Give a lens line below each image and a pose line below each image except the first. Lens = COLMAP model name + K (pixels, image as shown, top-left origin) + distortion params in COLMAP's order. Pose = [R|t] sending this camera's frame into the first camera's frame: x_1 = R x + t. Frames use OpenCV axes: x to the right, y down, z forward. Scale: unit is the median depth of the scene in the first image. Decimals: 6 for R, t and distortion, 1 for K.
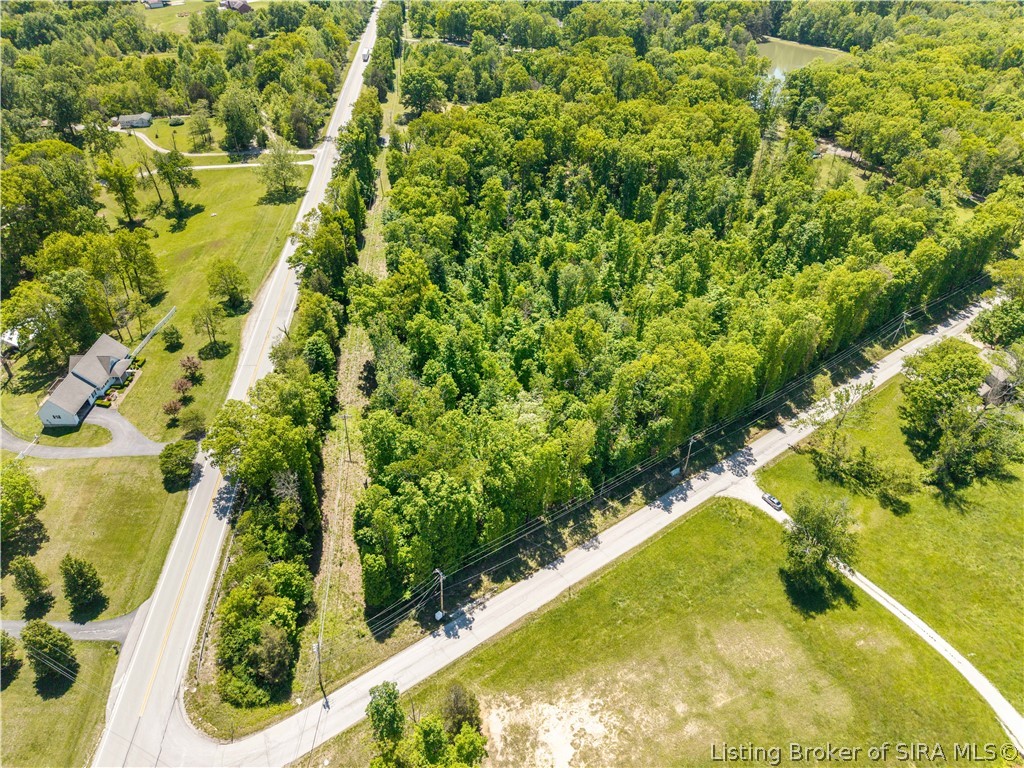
lens RADIAL K [[696.5, 0, 510.7], [0, 696.5, 391.3], [0, 0, 1]] dist [0.024457, -0.023267]
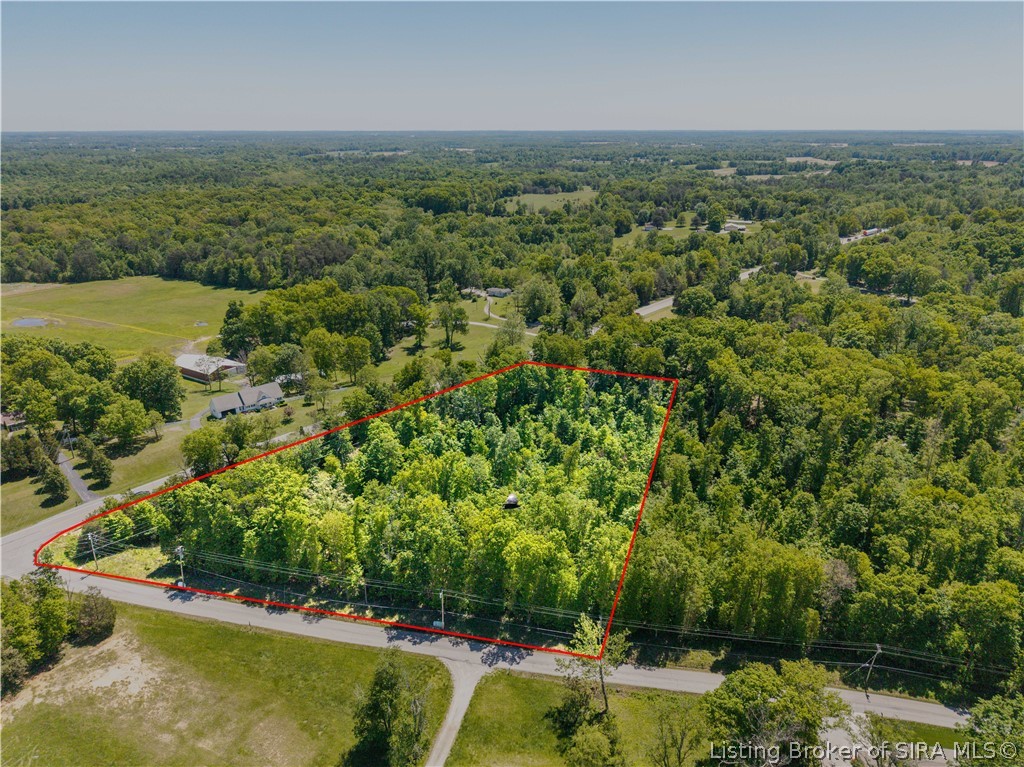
lens RADIAL K [[712.6, 0, 512.0], [0, 712.6, 383.5], [0, 0, 1]] dist [0.042814, -0.047015]
pose [[0.667546, 0.236739, -0.705930, 0.927425], [-0.441129, 0.889542, -0.118829, -0.117655], [0.599823, 0.390729, 0.698243, 0.170363]]
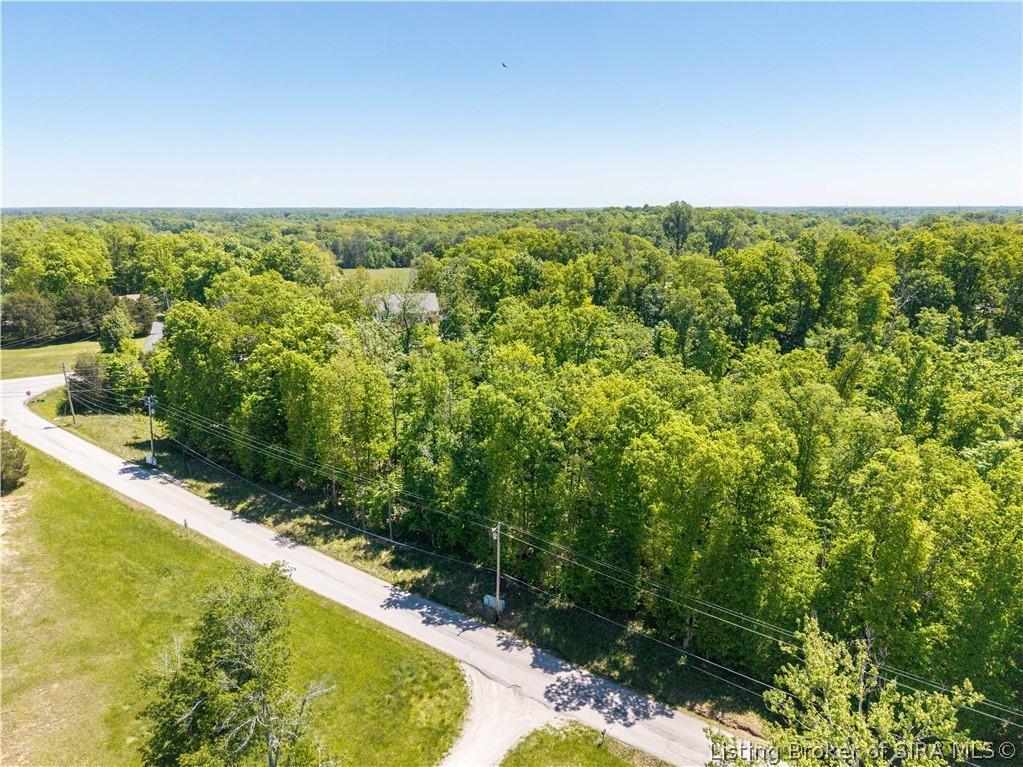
lens RADIAL K [[695.8, 0, 510.2], [0, 695.8, 390.8], [0, 0, 1]] dist [0.024457, -0.023267]
pose [[0.308327, 0.208598, -0.928128, 0.635151], [-0.572239, 0.820066, -0.005788, -0.010020], [0.759919, 0.532896, 0.372216, 0.707515]]
